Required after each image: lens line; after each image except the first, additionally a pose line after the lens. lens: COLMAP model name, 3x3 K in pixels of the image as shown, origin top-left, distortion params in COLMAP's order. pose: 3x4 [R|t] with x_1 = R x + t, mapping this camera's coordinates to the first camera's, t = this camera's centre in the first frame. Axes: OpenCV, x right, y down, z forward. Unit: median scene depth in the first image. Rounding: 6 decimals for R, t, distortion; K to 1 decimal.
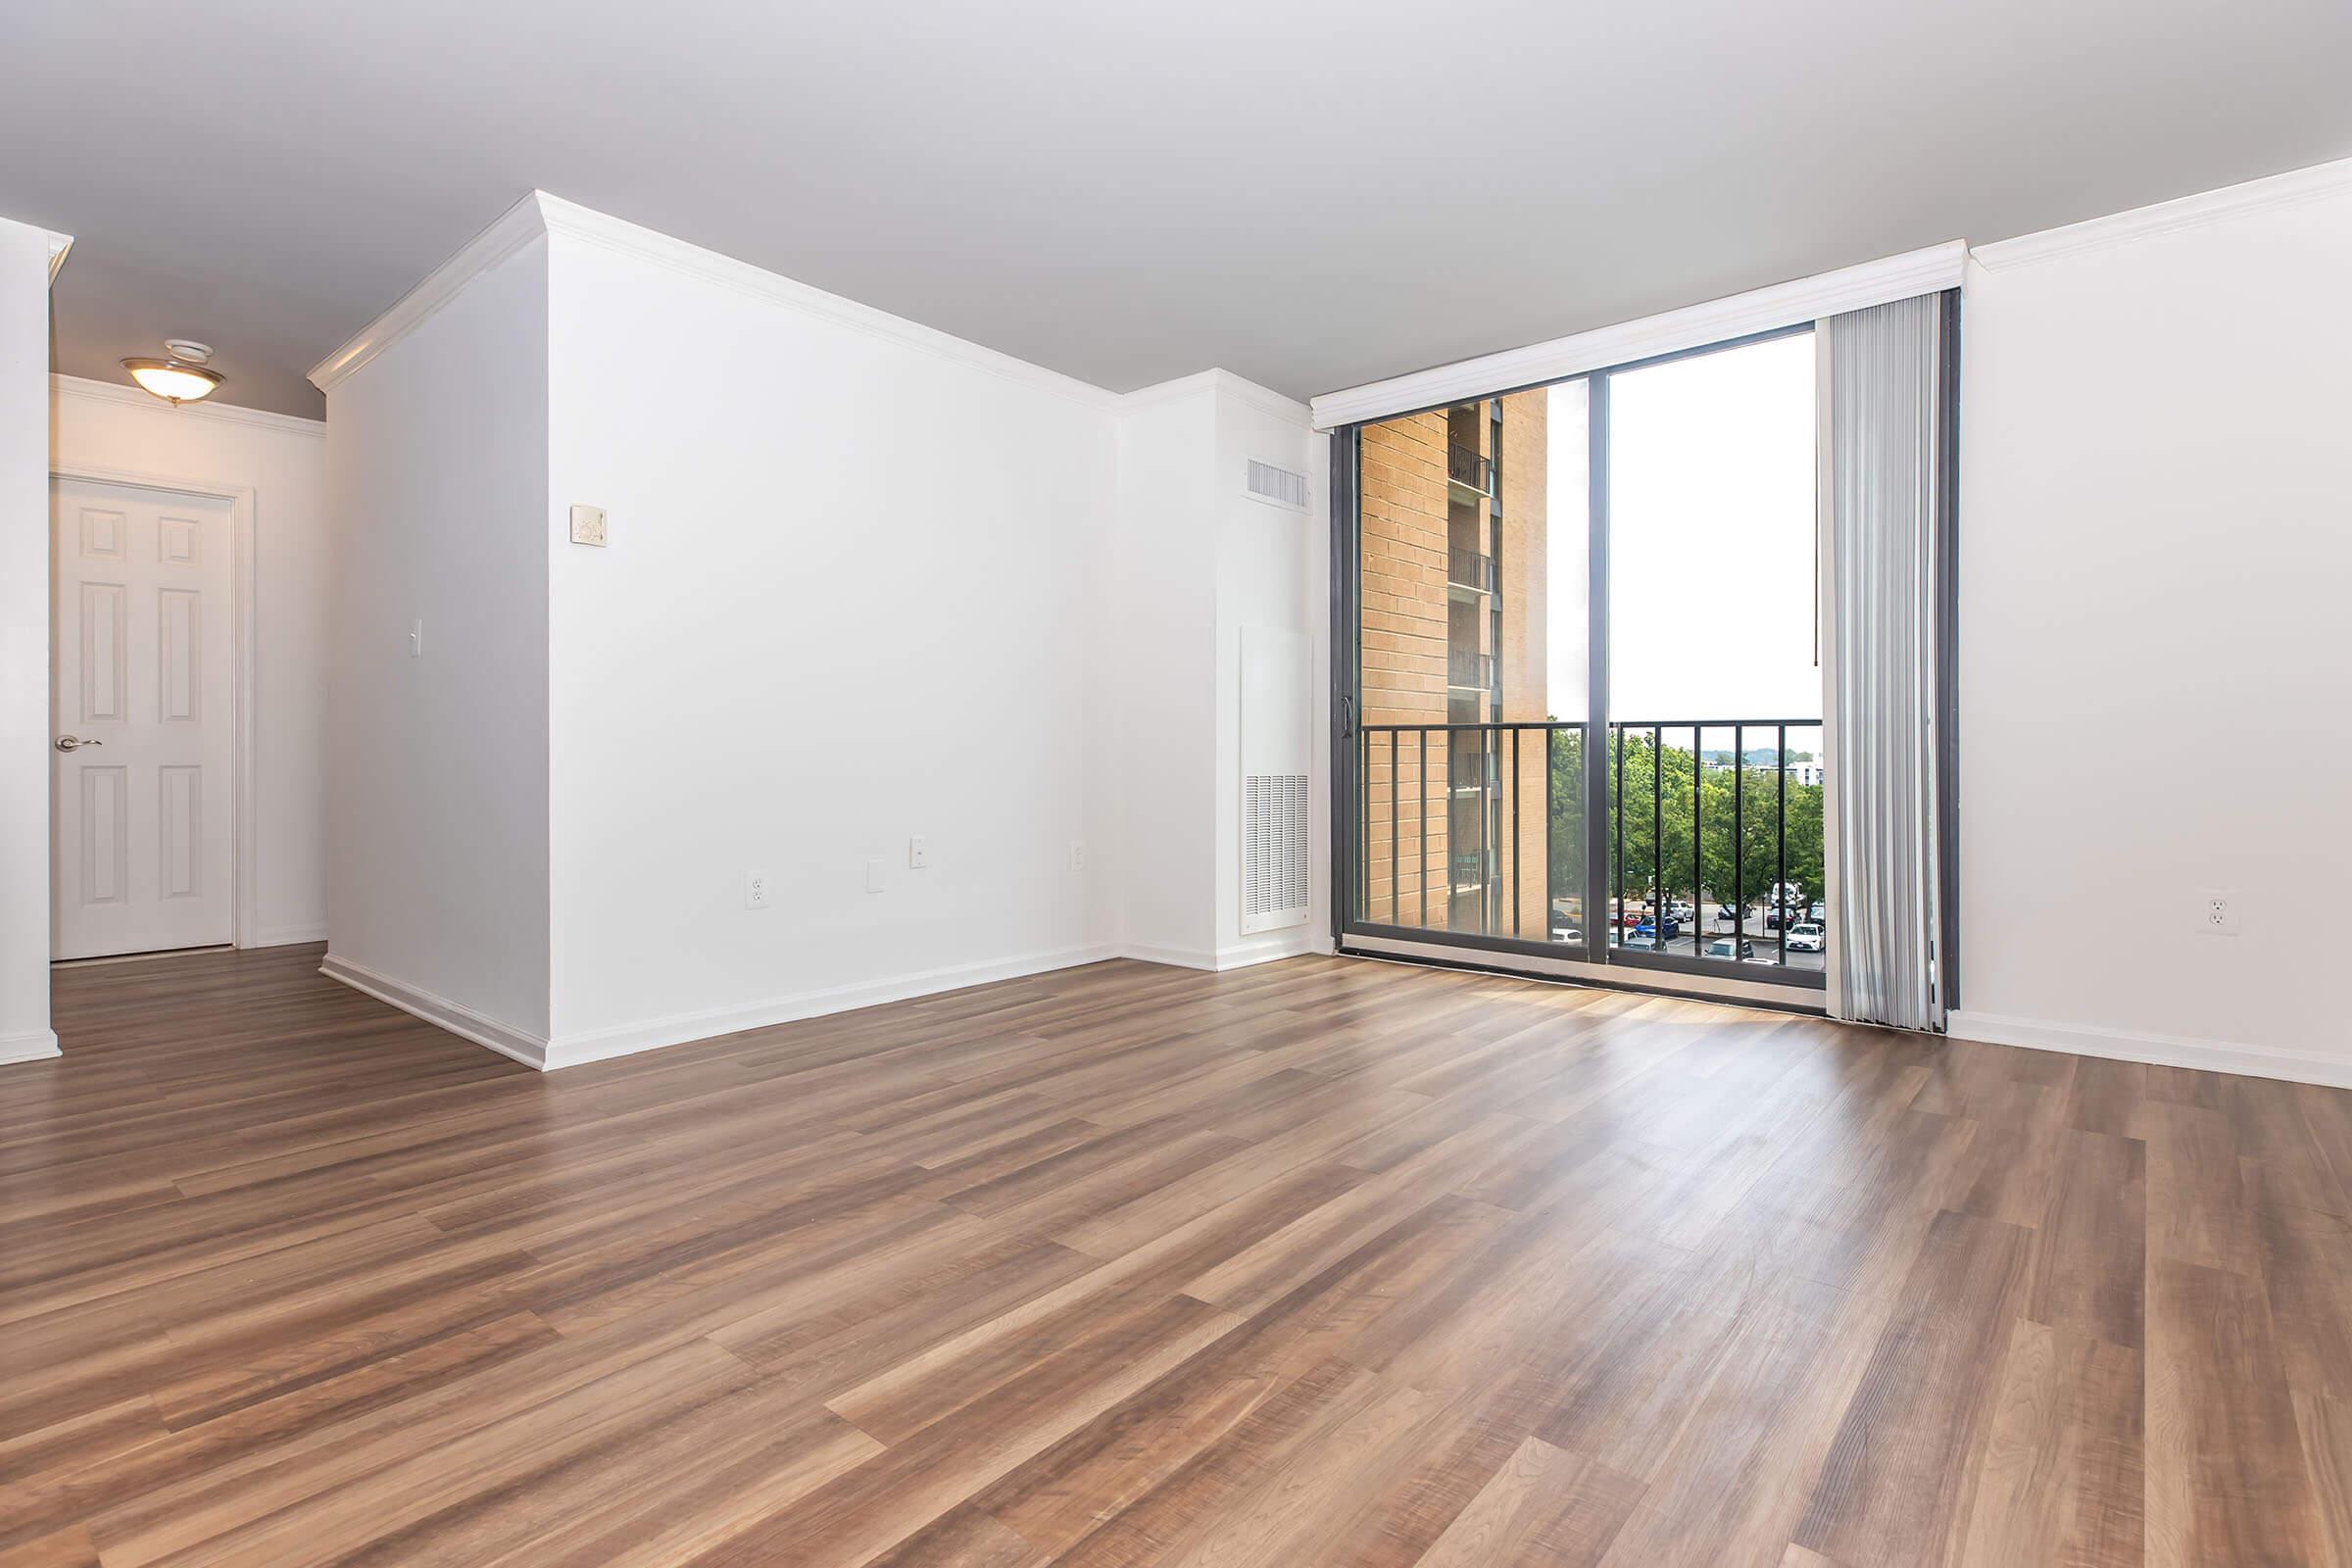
lens RADIAL K [[1141.9, 0, 1140.7], [0, 1141.9, 760.0], [0, 0, 1]] dist [-0.000004, 0.001107]
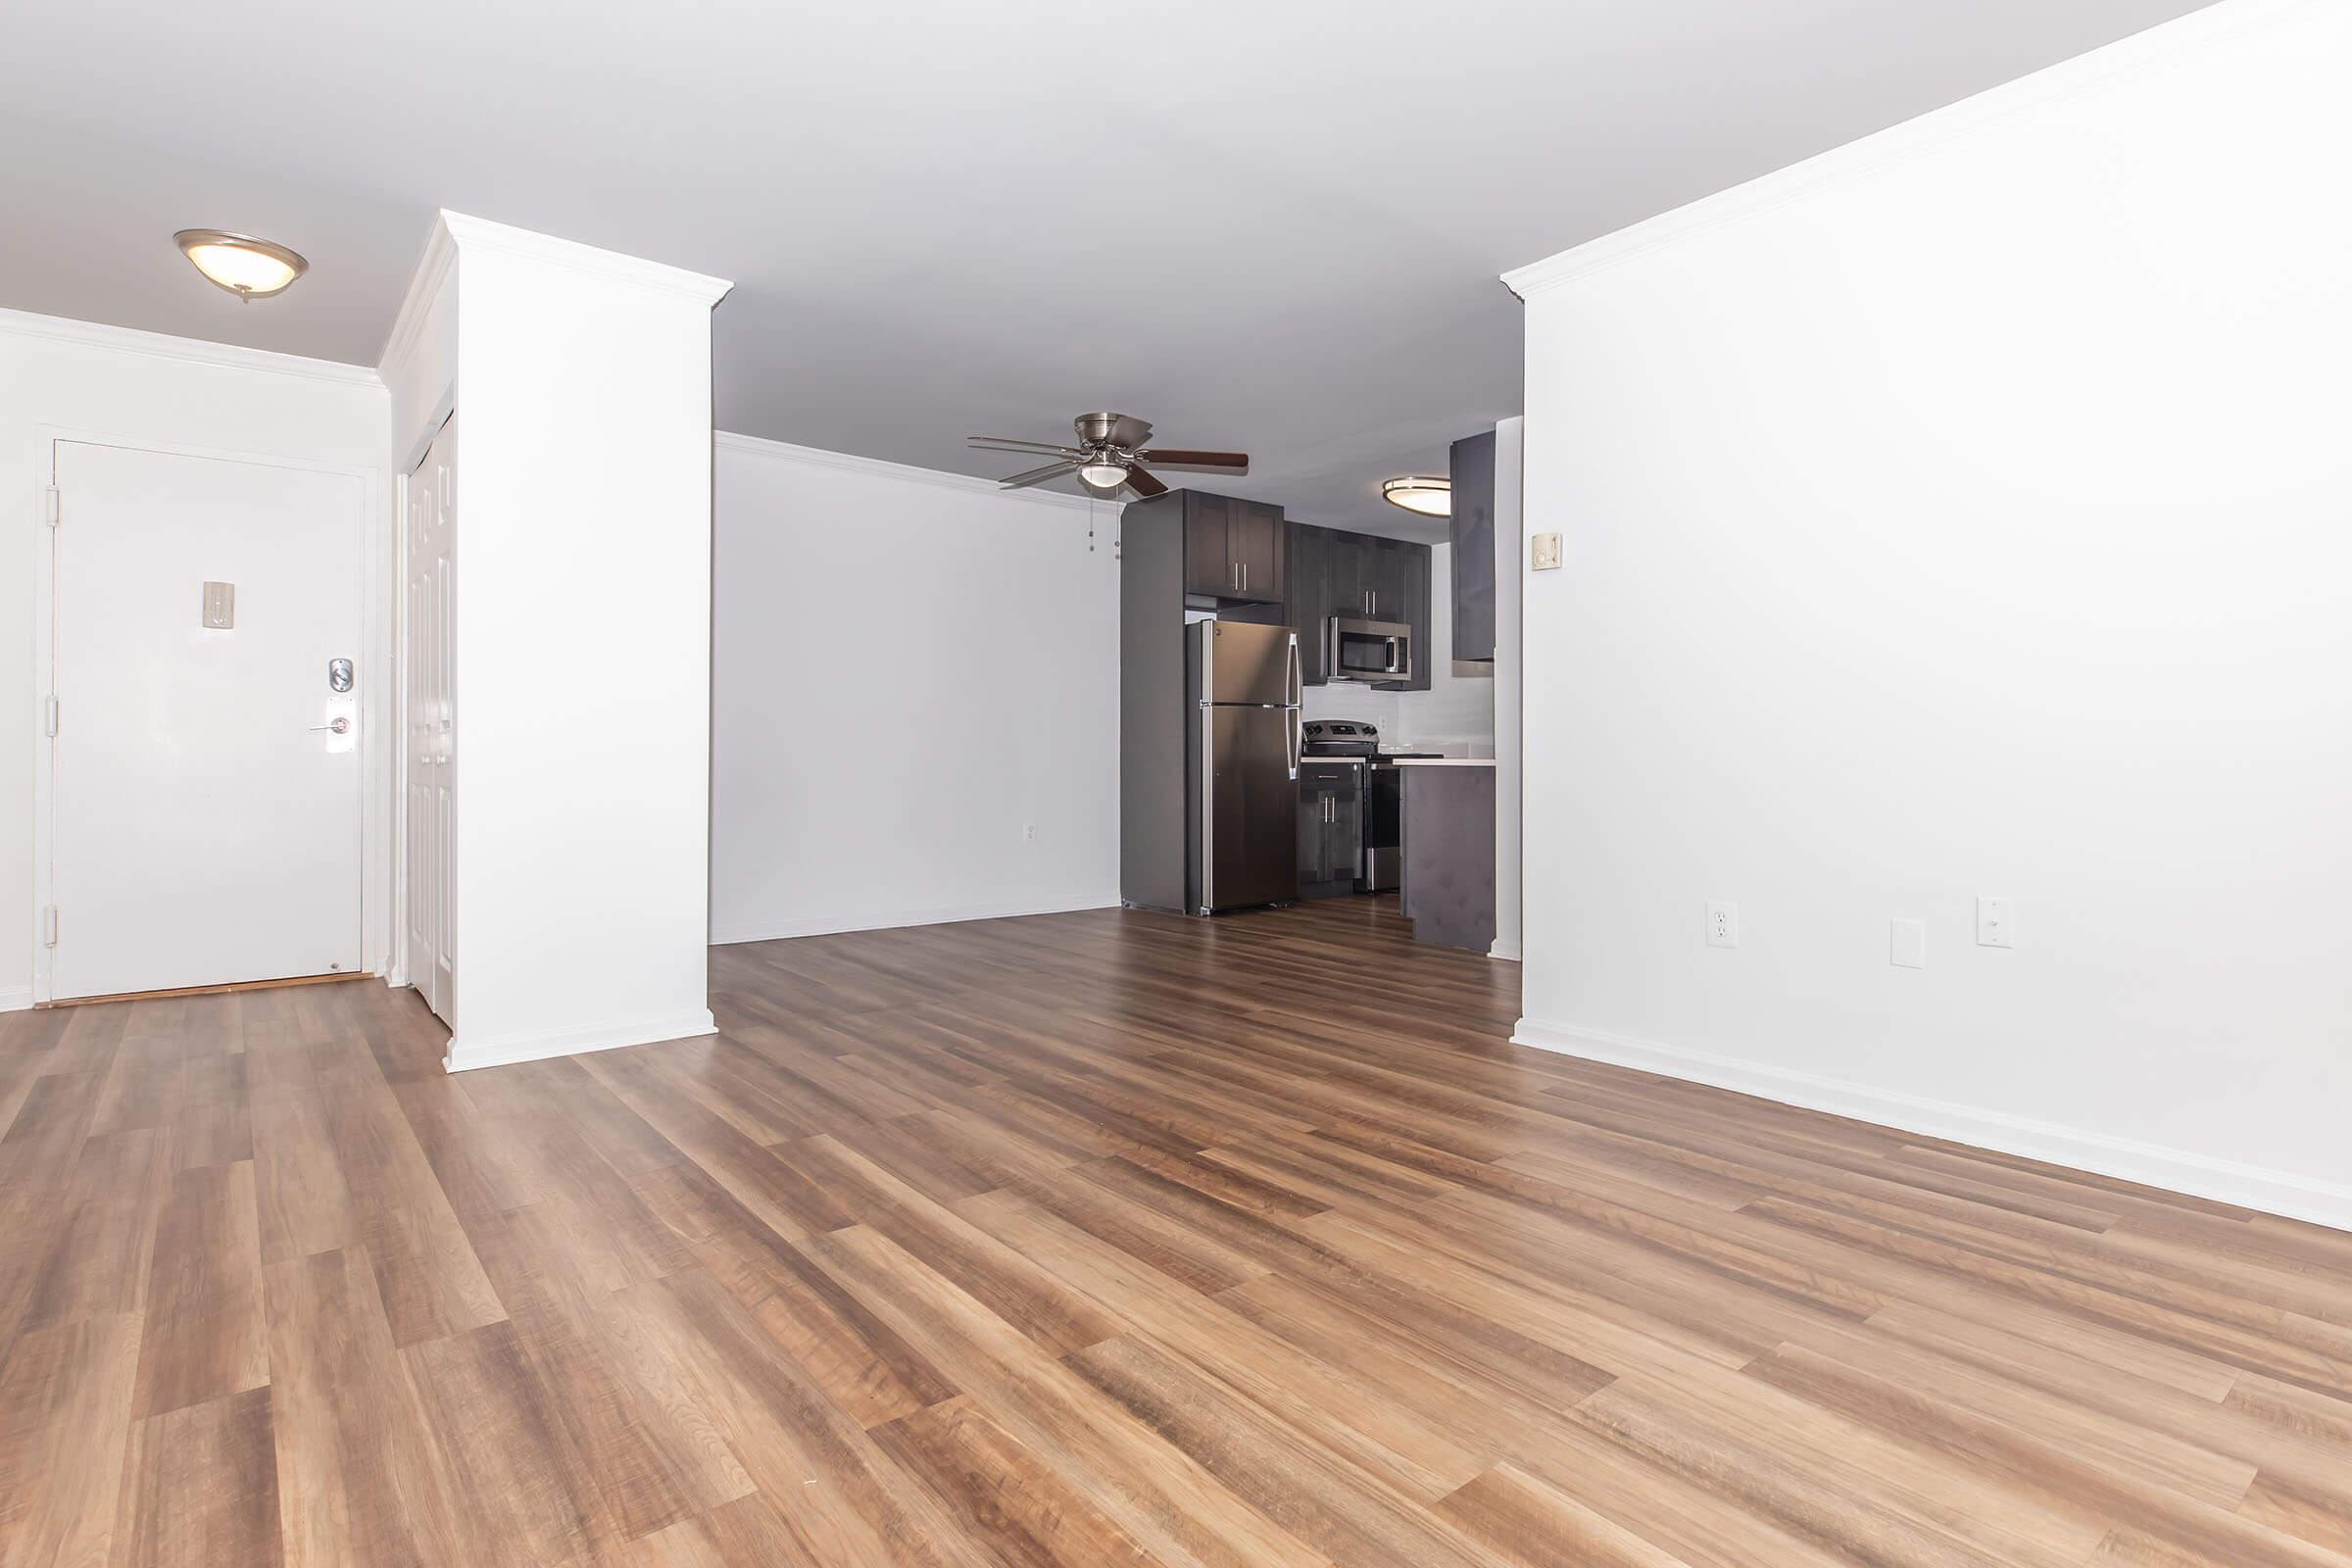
lens RADIAL K [[1141.9, 0, 1194.6], [0, 1141.9, 760.6], [0, 0, 1]] dist [-0.000004, 0.001107]
pose [[-0.141744, 0.005584, -0.989888, 0.974563], [-0.006960, 0.999954, 0.006637, -0.020592], [0.989879, 0.007830, -0.141699, 1.272031]]
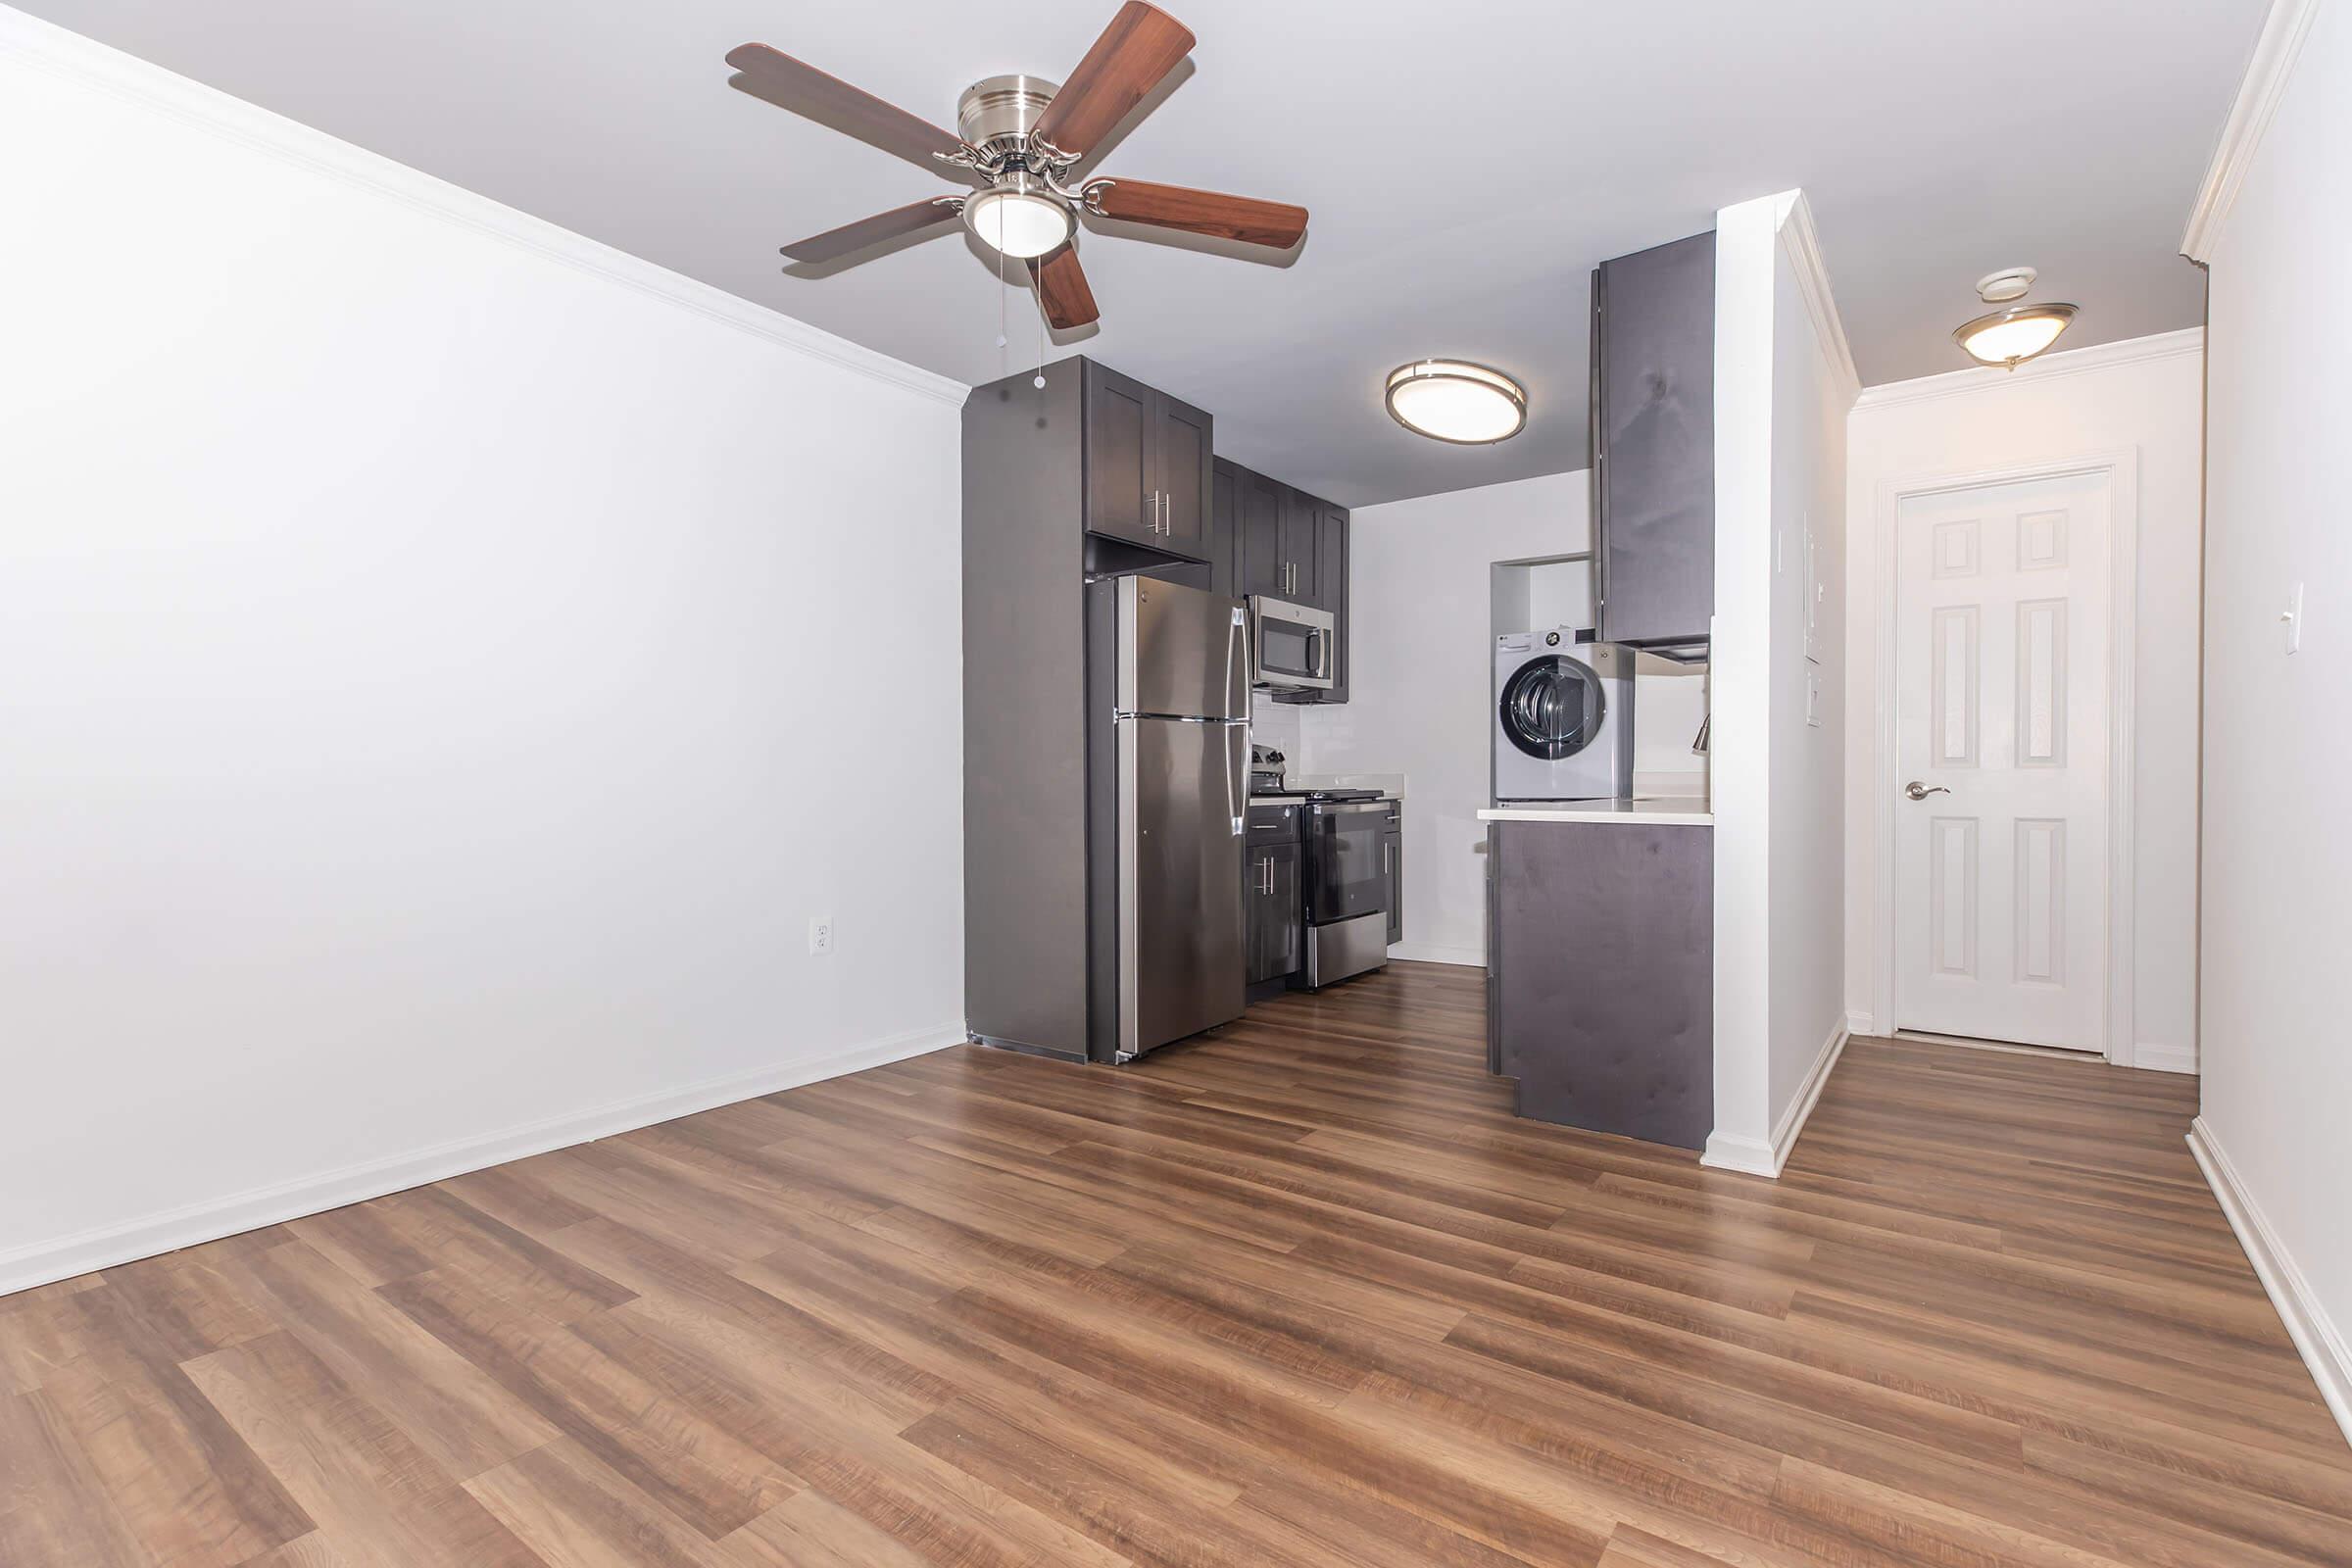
lens RADIAL K [[1101.9, 0, 1169.3], [0, 1101.9, 796.8], [0, 0, 1]] dist [0.003916, 0.000260]
pose [[0.088118, 0.020043, -0.995908, -0.290867], [-0.006241, 0.999789, 0.019569, -0.055719], [0.996090, 0.004491, 0.088225, 0.779632]]
